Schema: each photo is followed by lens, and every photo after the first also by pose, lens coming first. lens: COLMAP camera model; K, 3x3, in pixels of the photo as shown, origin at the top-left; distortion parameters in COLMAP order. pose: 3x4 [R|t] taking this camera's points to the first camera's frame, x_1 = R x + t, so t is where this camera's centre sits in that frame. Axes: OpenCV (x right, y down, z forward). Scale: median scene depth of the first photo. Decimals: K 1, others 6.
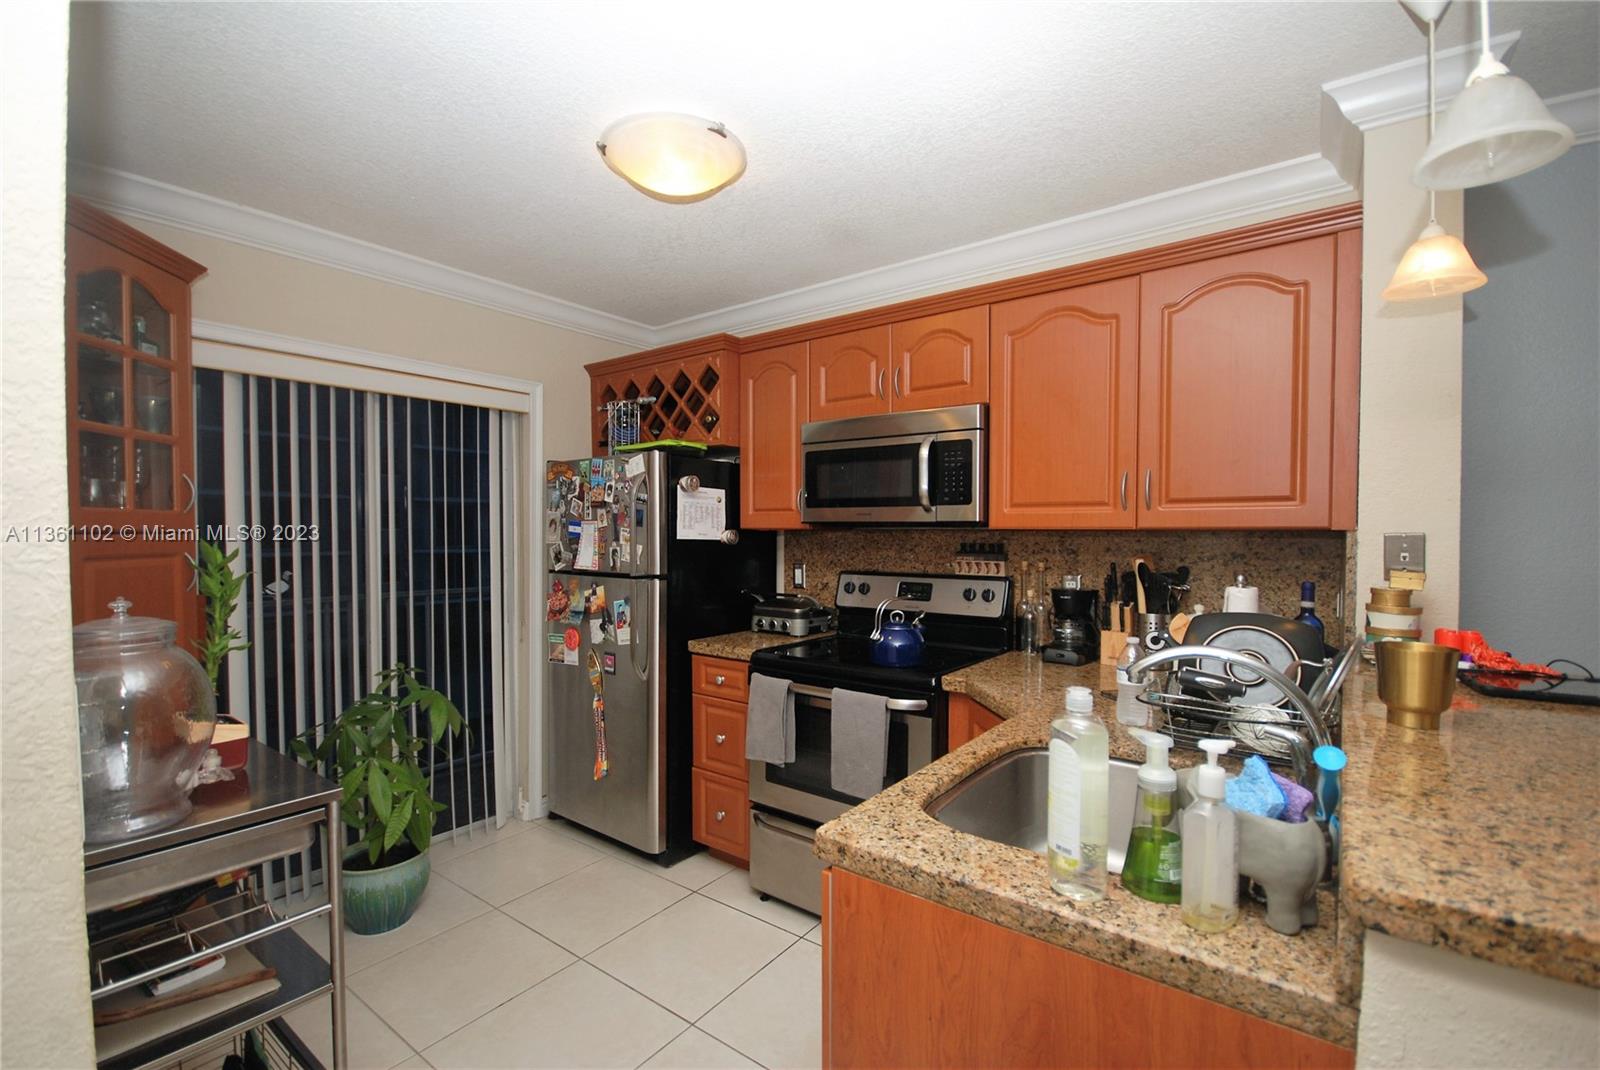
lens RADIAL K [[712.9, 0, 804.6], [0, 712.9, 543.5], [0, 0, 1]] dist [0.002709, 0.001236]
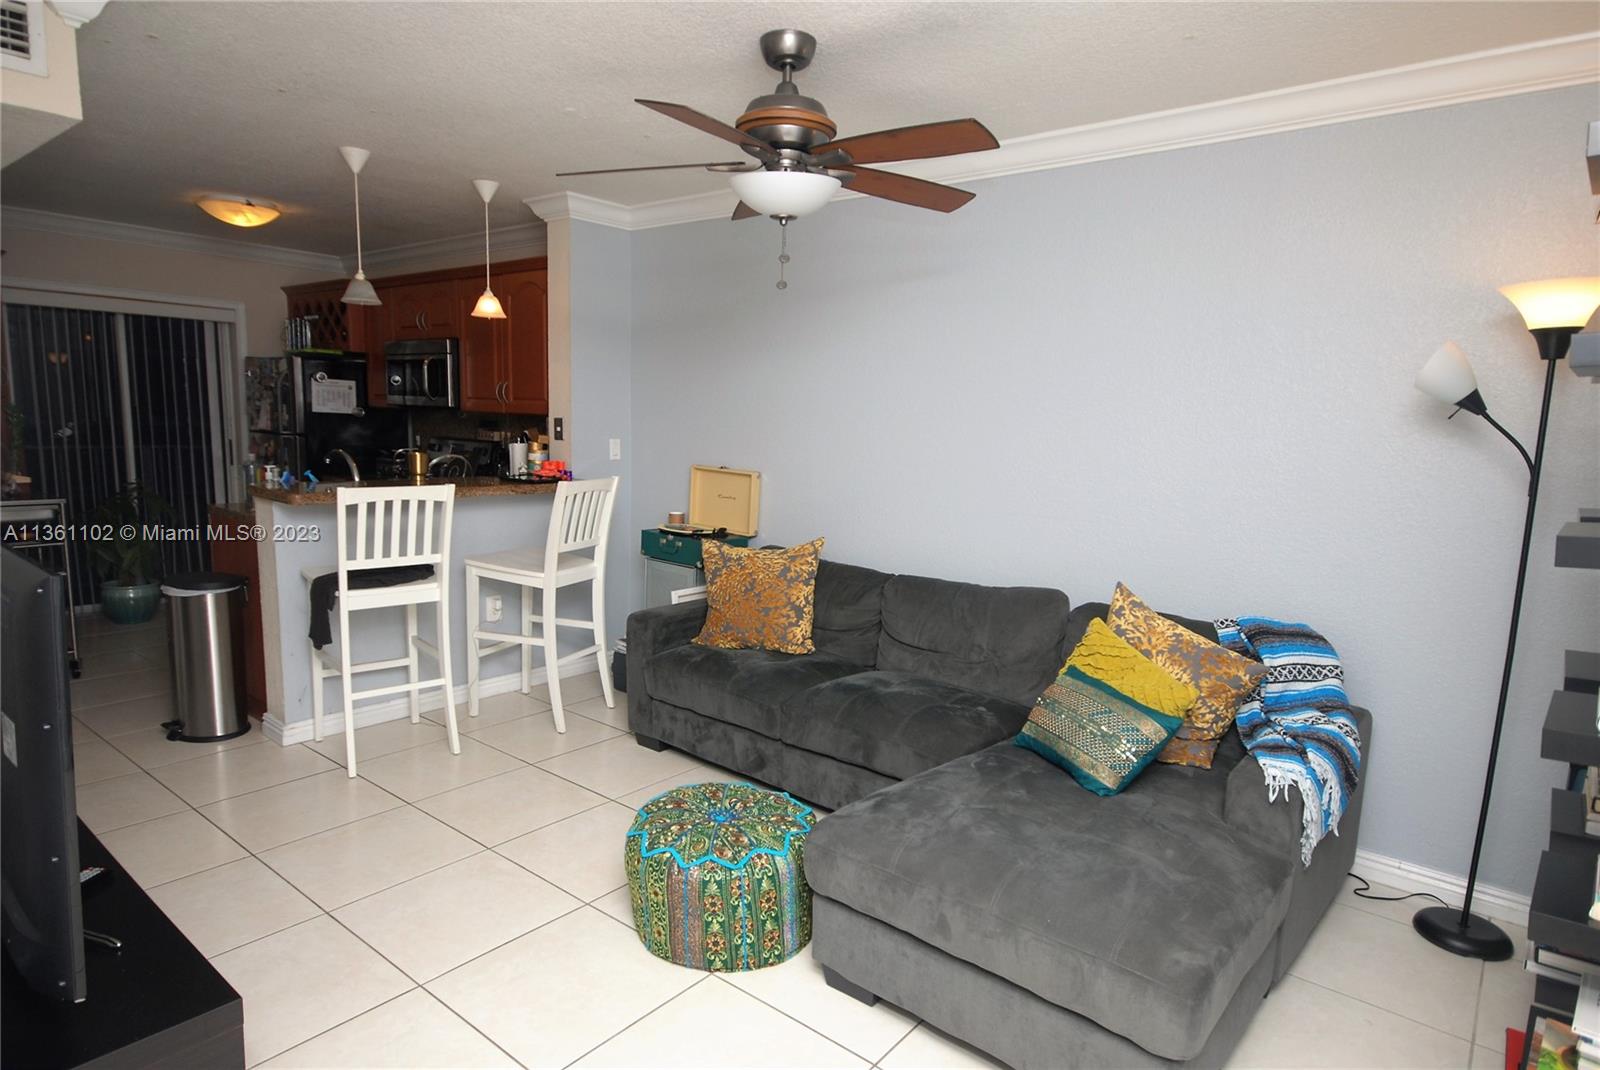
lens RADIAL K [[904.0, 0, 804.8], [0, 904.0, 536.5], [0, 0, 1]] dist [0.008665, 0.000988]
pose [[0.999192, 0.033005, -0.022928, 0.919873], [-0.030040, 0.992390, 0.119413, -0.004370], [0.026695, -0.118628, 0.992580, -0.962950]]
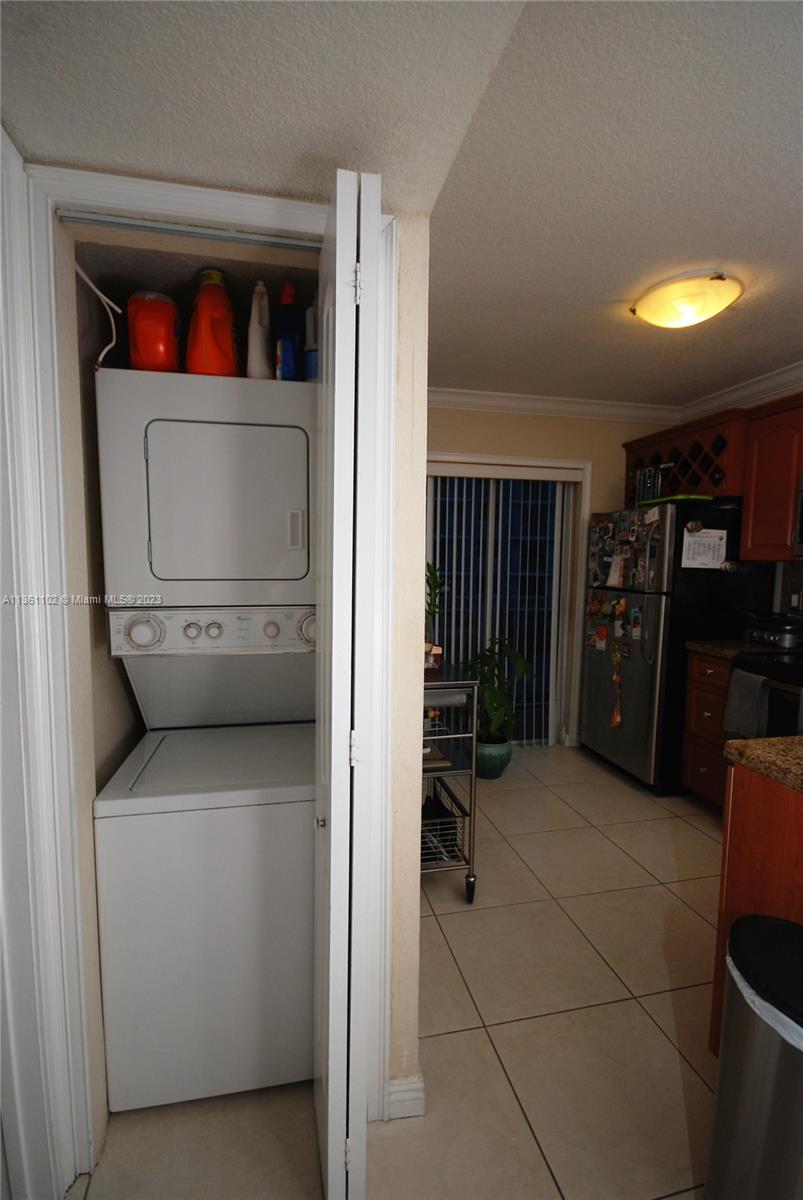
lens RADIAL K [[534.7, 0, 397.2], [0, 534.7, 610.0], [0, 0, 1]] dist [0.002709, 0.001236]
pose [[0.762603, 0.072640, -0.642776, 0.069066], [-0.025639, 0.996288, 0.082172, 0.004883], [0.646359, -0.046184, 0.761635, -0.140978]]
